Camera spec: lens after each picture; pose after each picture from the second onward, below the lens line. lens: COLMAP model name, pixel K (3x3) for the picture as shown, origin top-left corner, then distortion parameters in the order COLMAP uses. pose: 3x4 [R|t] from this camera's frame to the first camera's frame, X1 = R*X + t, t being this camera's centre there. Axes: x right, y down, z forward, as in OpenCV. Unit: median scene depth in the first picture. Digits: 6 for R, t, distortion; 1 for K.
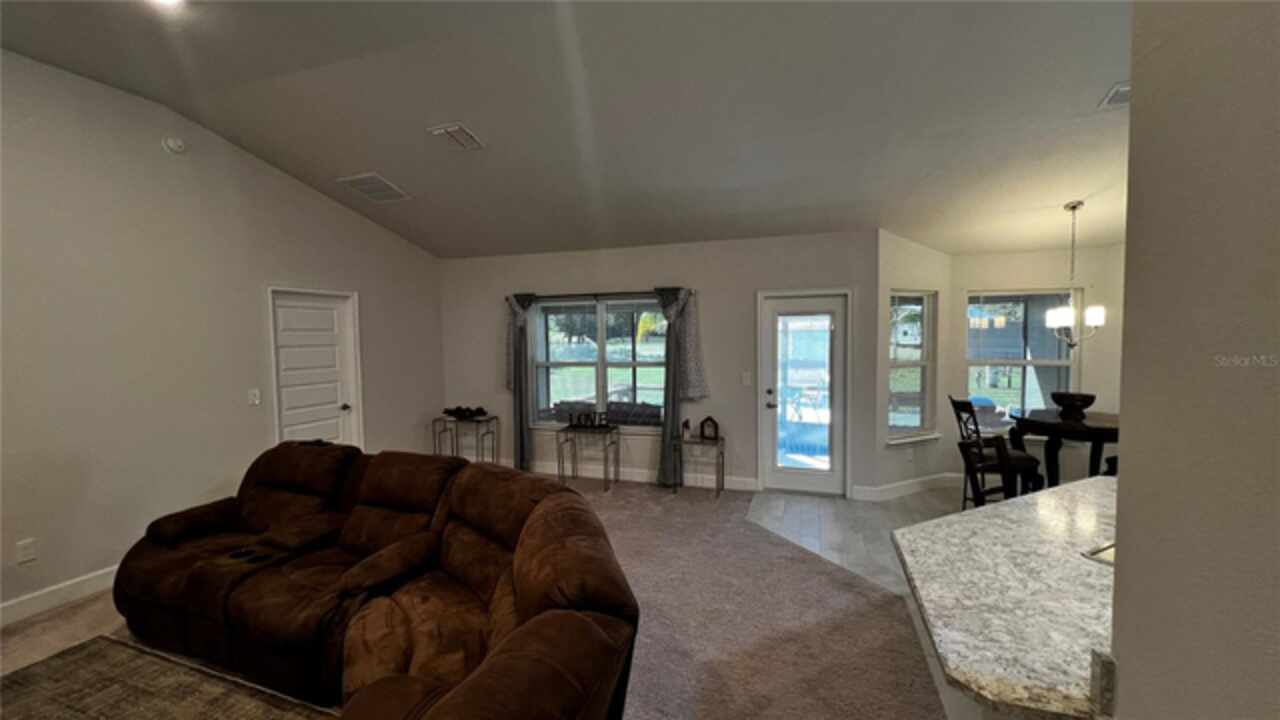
lens RADIAL K [[512.6, 0, 636.5], [0, 512.6, 358.8], [0, 0, 1]] dist [-0.000992, -0.000307]
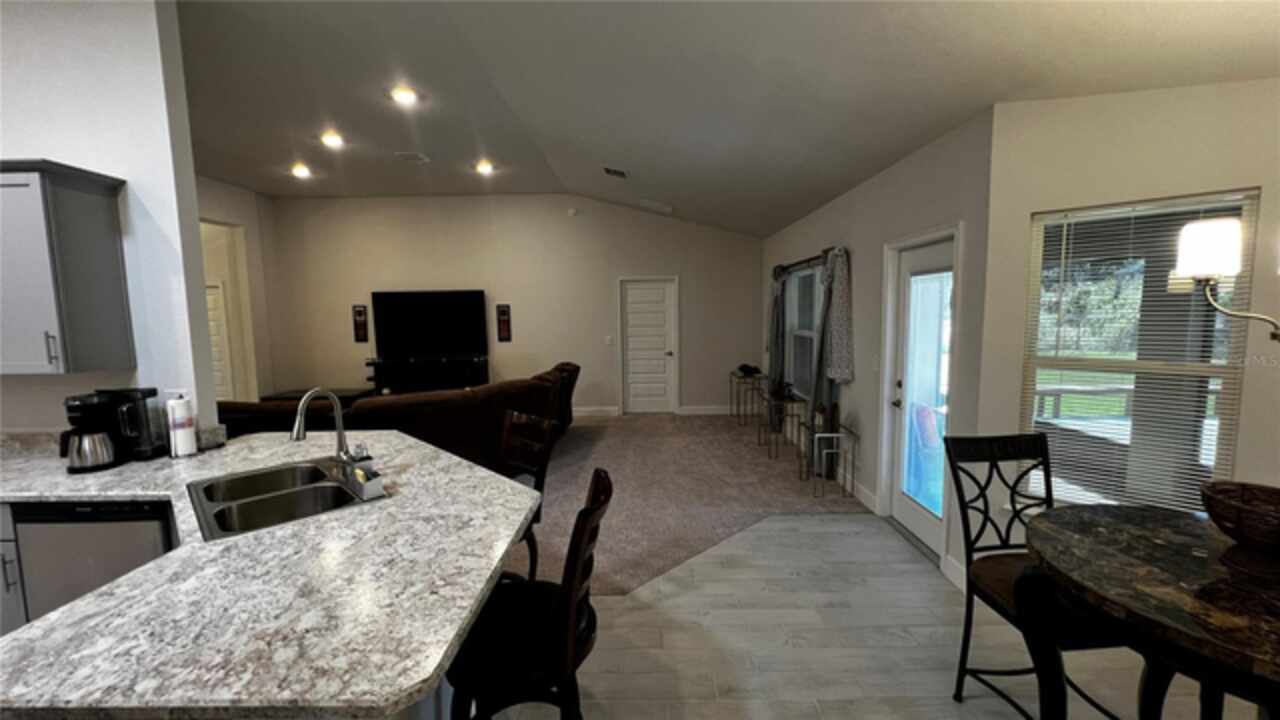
lens RADIAL K [[510.7, 0, 640.0], [0, 510.7, 360.0], [0, 0, 1]] dist [-0.000492, -0.000261]
pose [[0.320569, 0.098273, -0.942113, 0.815867], [-0.033394, 0.995158, 0.092443, -0.022635], [0.946636, 0.001826, 0.322299, 0.434153]]
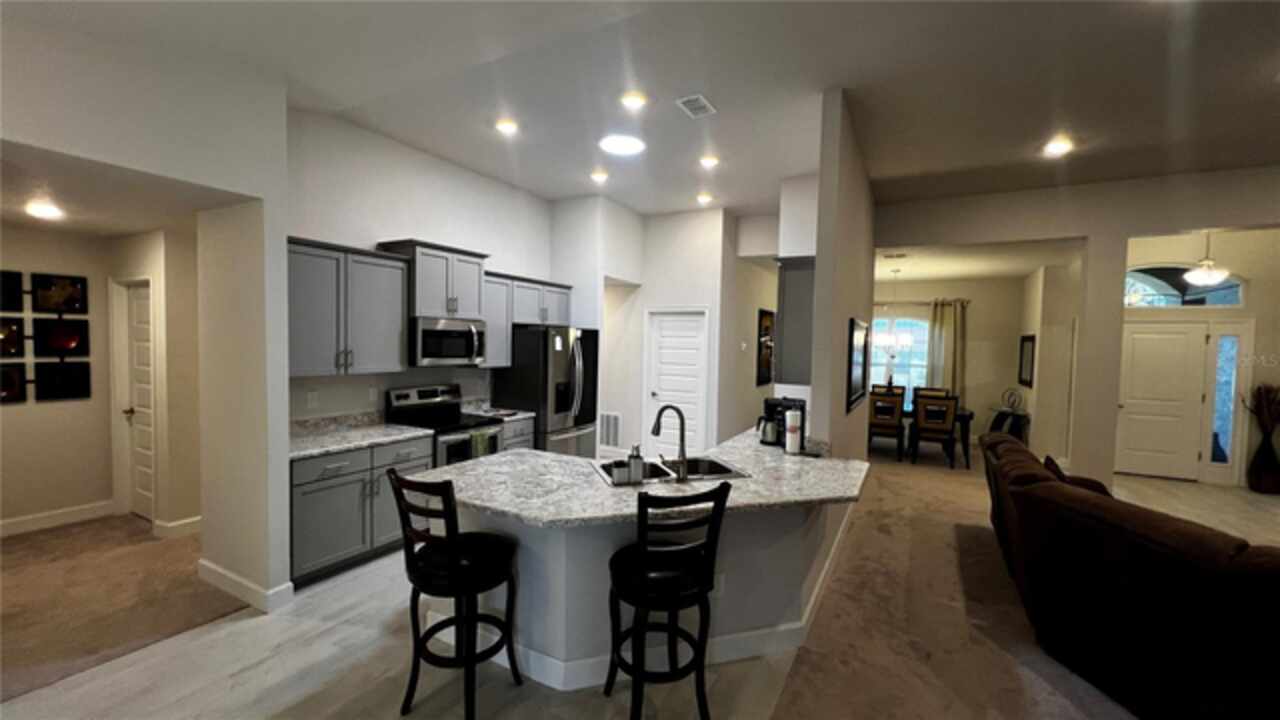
lens RADIAL K [[510.7, 0, 640.0], [0, 510.7, 360.0], [0, 0, 1]] dist [-0.000492, -0.000261]
pose [[-0.987226, -0.015880, 0.158530, 0.309953], [-0.003103, 0.996748, 0.080519, -0.046086], [-0.159293, 0.078999, -0.984065, 0.862290]]
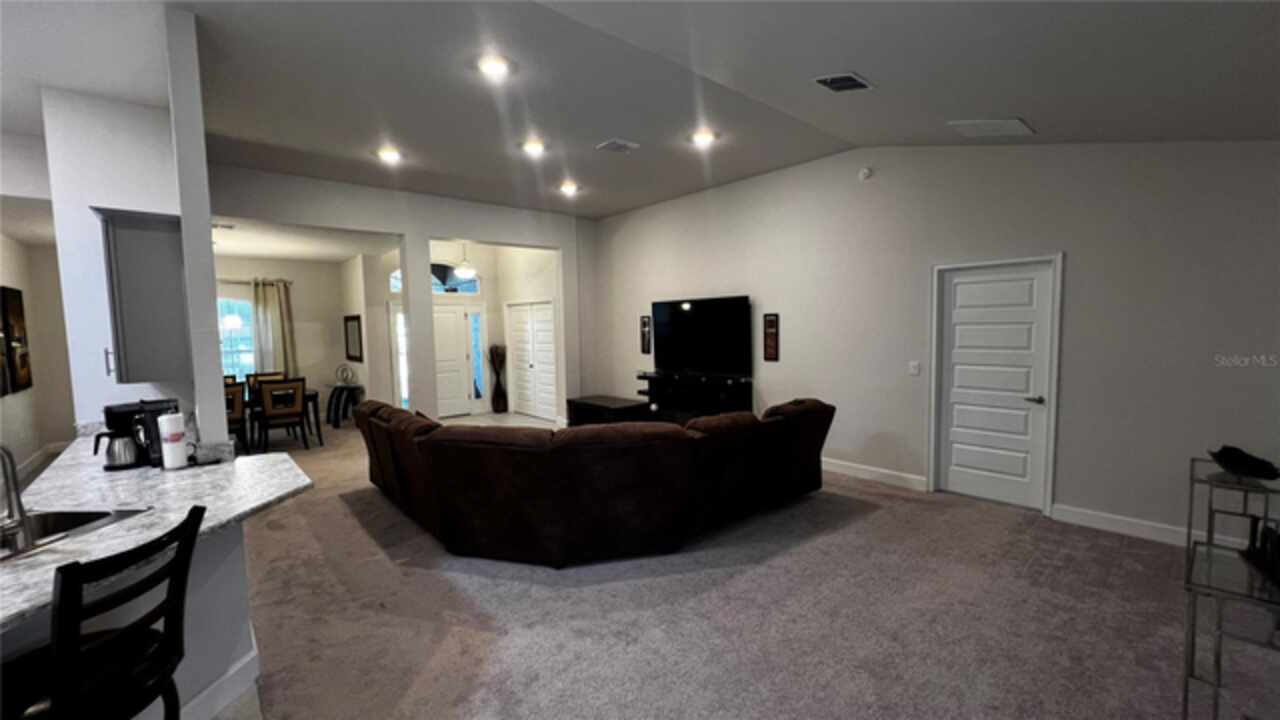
lens RADIAL K [[510.7, 0, 640.0], [0, 510.7, 360.0], [0, 0, 1]] dist [-0.000492, -0.000261]
pose [[-0.489037, 0.082116, -0.868389, 0.429459], [-0.014496, 0.994656, 0.102220, -0.040863], [0.872143, 0.062578, -0.485233, 0.839087]]
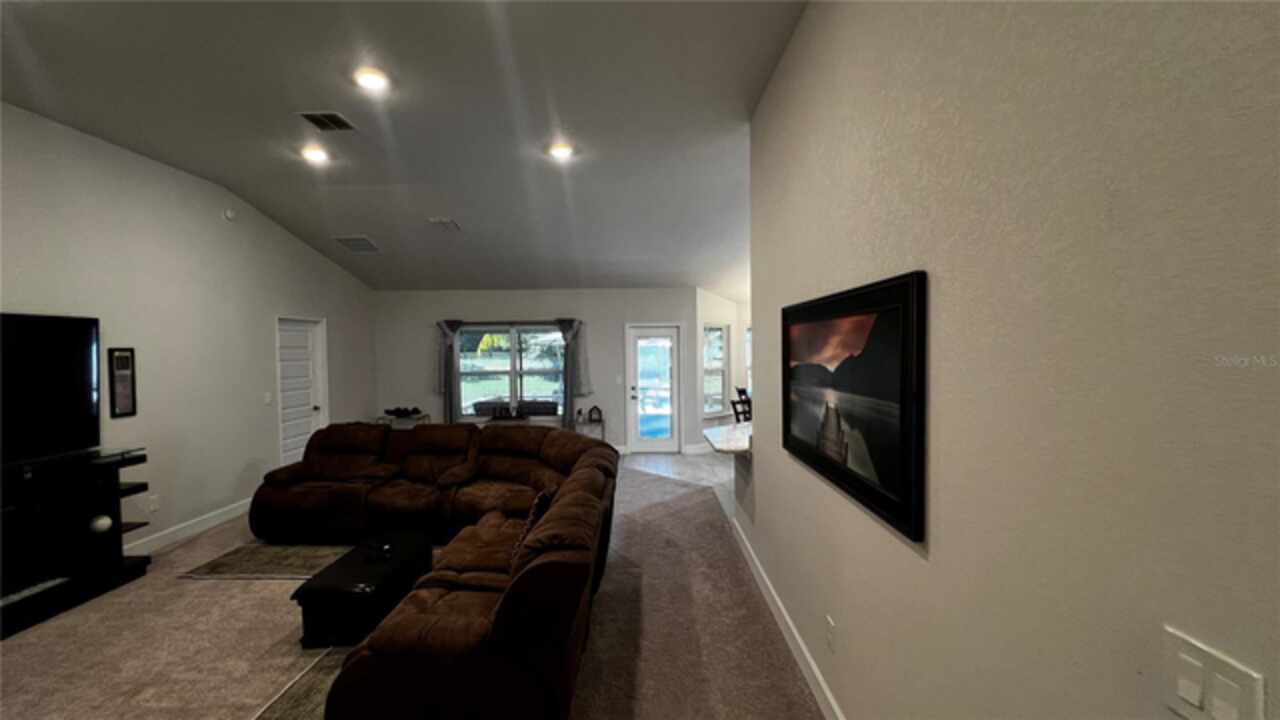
lens RADIAL K [[510.7, 0, 640.0], [0, 510.7, 360.0], [0, 0, 1]] dist [-0.000492, -0.000261]
pose [[0.947589, -0.005826, 0.319440, -0.209388], [0.014605, 0.999578, -0.025095, 0.018240], [-0.319159, 0.028446, 0.947274, -0.456596]]
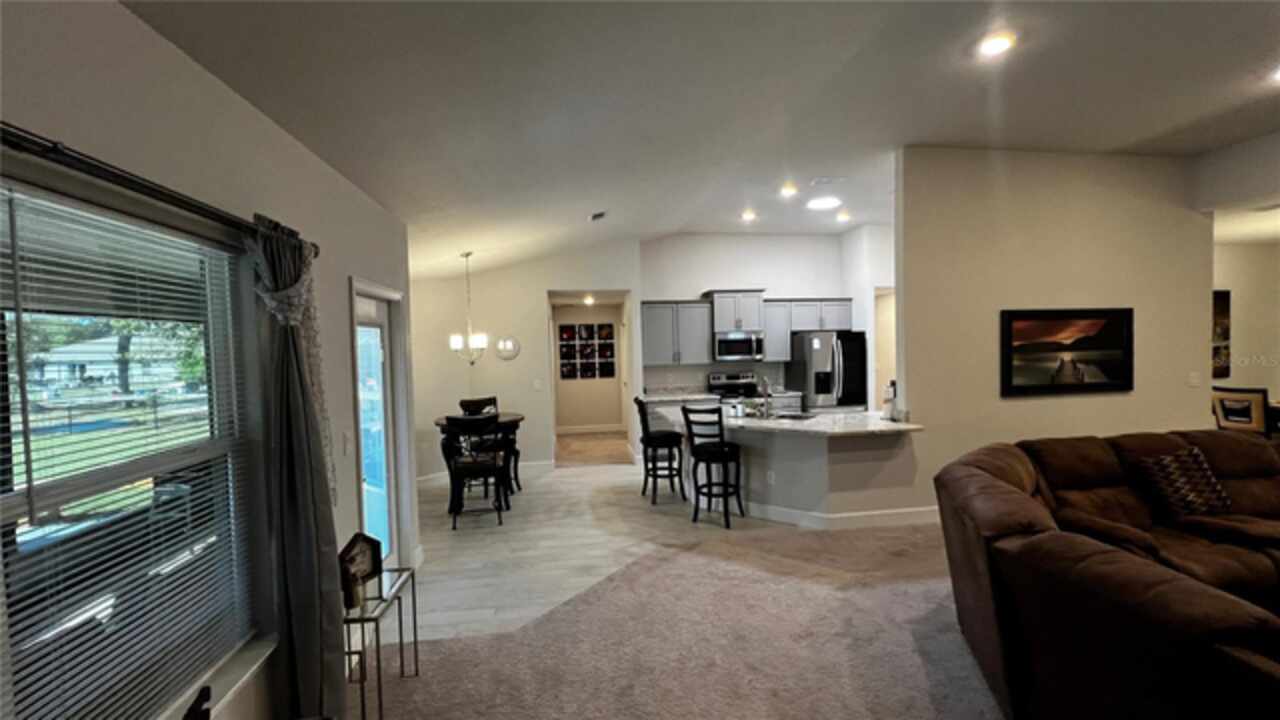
lens RADIAL K [[510.7, 0, 640.0], [0, 510.7, 360.0], [0, 0, 1]] dist [-0.000492, -0.000261]
pose [[-0.469827, 0.000728, 0.882758, -0.376849], [0.071715, 0.996726, 0.037347, -0.040004], [-0.879841, 0.080854, -0.468341, 0.983371]]
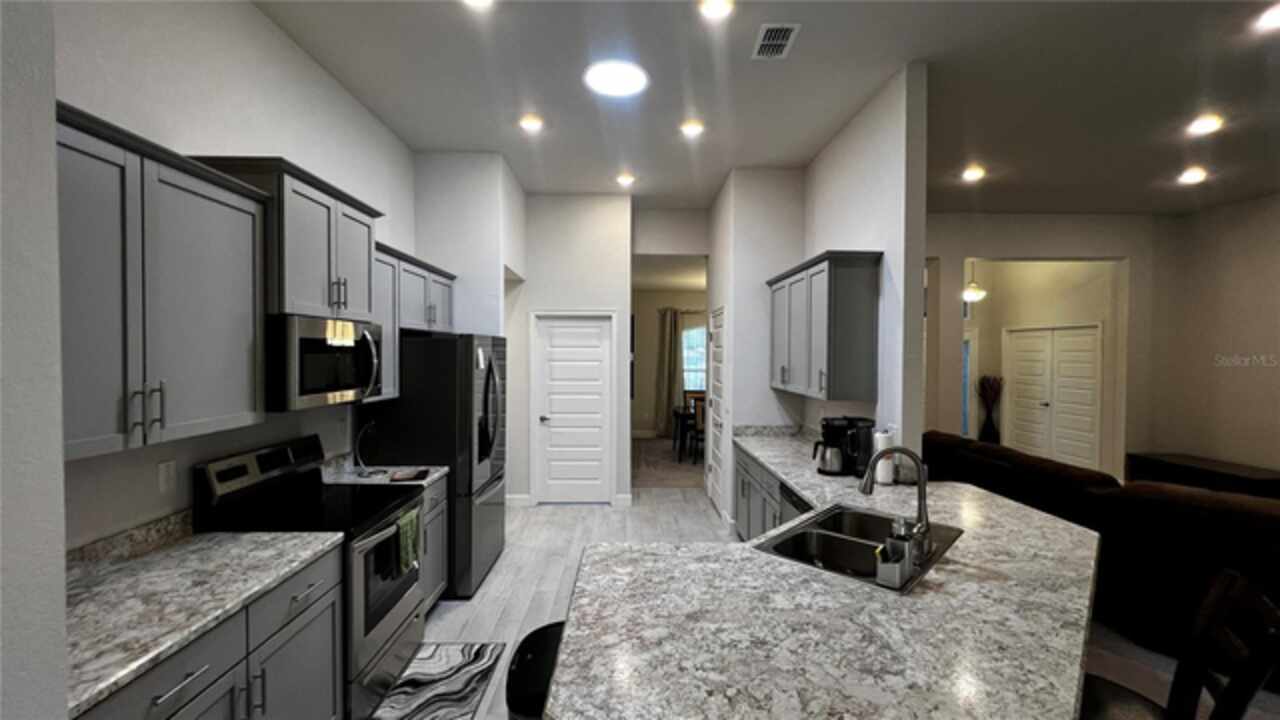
lens RADIAL K [[510.7, 0, 640.0], [0, 510.7, 360.0], [0, 0, 1]] dist [-0.000492, -0.000261]
pose [[-0.937131, 0.013347, -0.348722, 0.664364], [-0.008494, 0.998100, 0.061029, -0.038049], [0.348874, 0.060154, -0.935237, 0.602271]]
